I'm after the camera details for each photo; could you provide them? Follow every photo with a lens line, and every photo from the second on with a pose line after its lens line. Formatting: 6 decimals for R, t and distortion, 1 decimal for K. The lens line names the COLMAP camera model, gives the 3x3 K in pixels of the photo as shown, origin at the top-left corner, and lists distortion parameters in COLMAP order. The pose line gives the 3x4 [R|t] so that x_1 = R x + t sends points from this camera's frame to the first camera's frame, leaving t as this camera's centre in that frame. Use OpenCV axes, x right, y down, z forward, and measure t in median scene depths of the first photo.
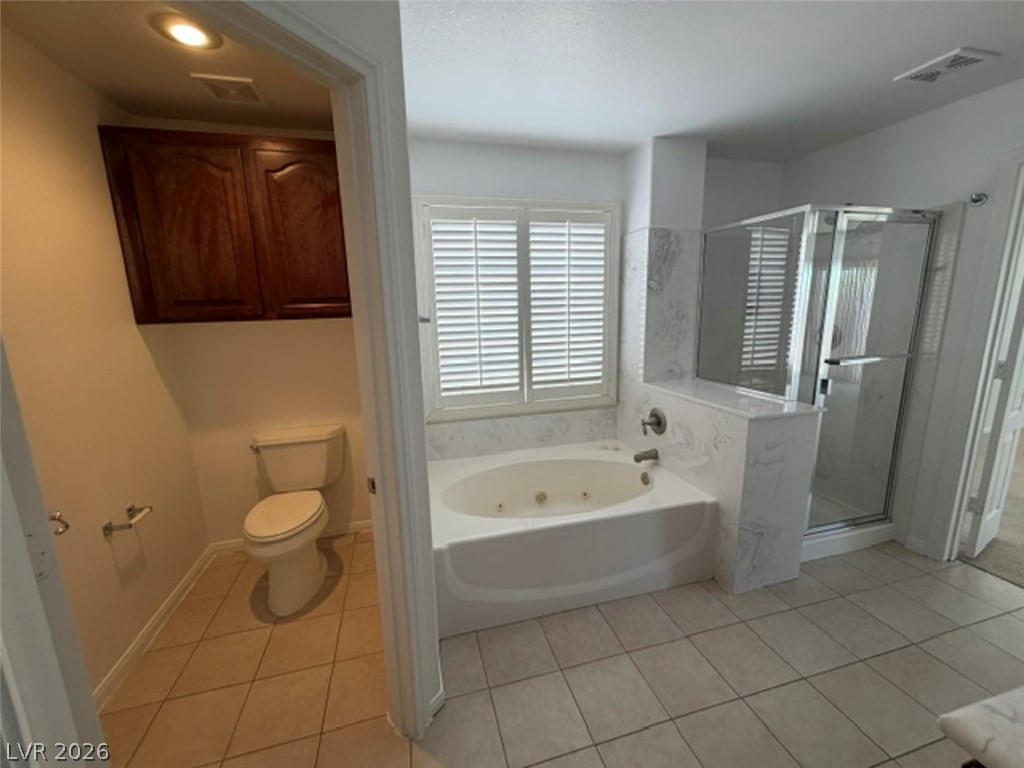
lens RADIAL K [[414.0, 0, 513.4], [0, 414.0, 385.1], [0, 0, 1]] dist [0.006161, 0.000388]
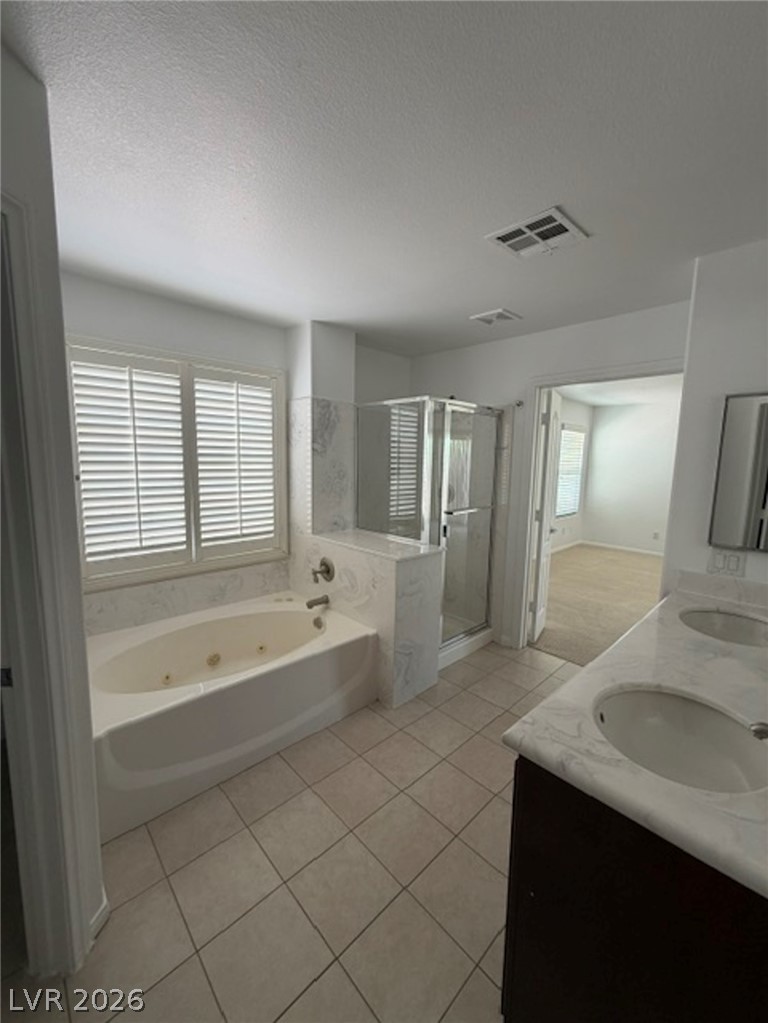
lens RADIAL K [[413.6, 0, 385.7], [0, 413.6, 508.6], [0, 0, 1]] dist [0.006161, 0.000388]
pose [[0.881999, -0.020155, 0.470820, -0.035009], [0.051160, 0.997275, -0.053149, -0.008245], [-0.468466, 0.070964, 0.880627, -0.072812]]
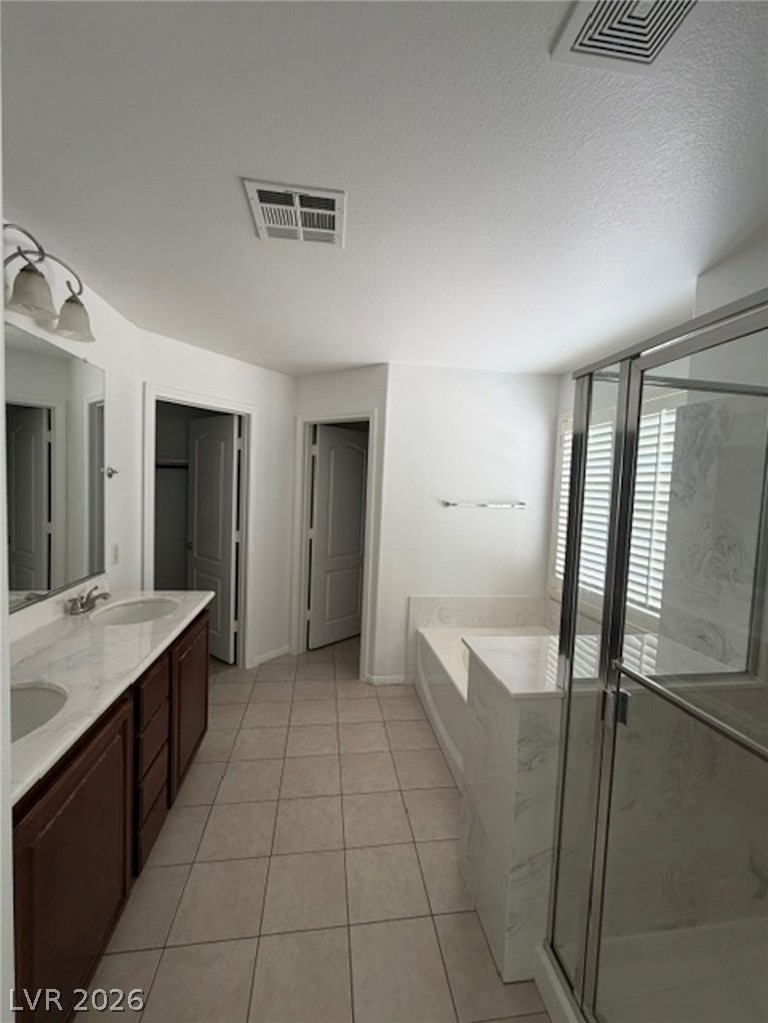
lens RADIAL K [[413.6, 0, 386.2], [0, 413.6, 507.3], [0, 0, 1]] dist [0.006161, 0.000388]
pose [[-0.116299, 0.070956, -0.990676, 1.192567], [-0.214069, 0.972211, 0.094764, -0.202069], [0.969871, 0.223094, -0.097877, 0.707915]]
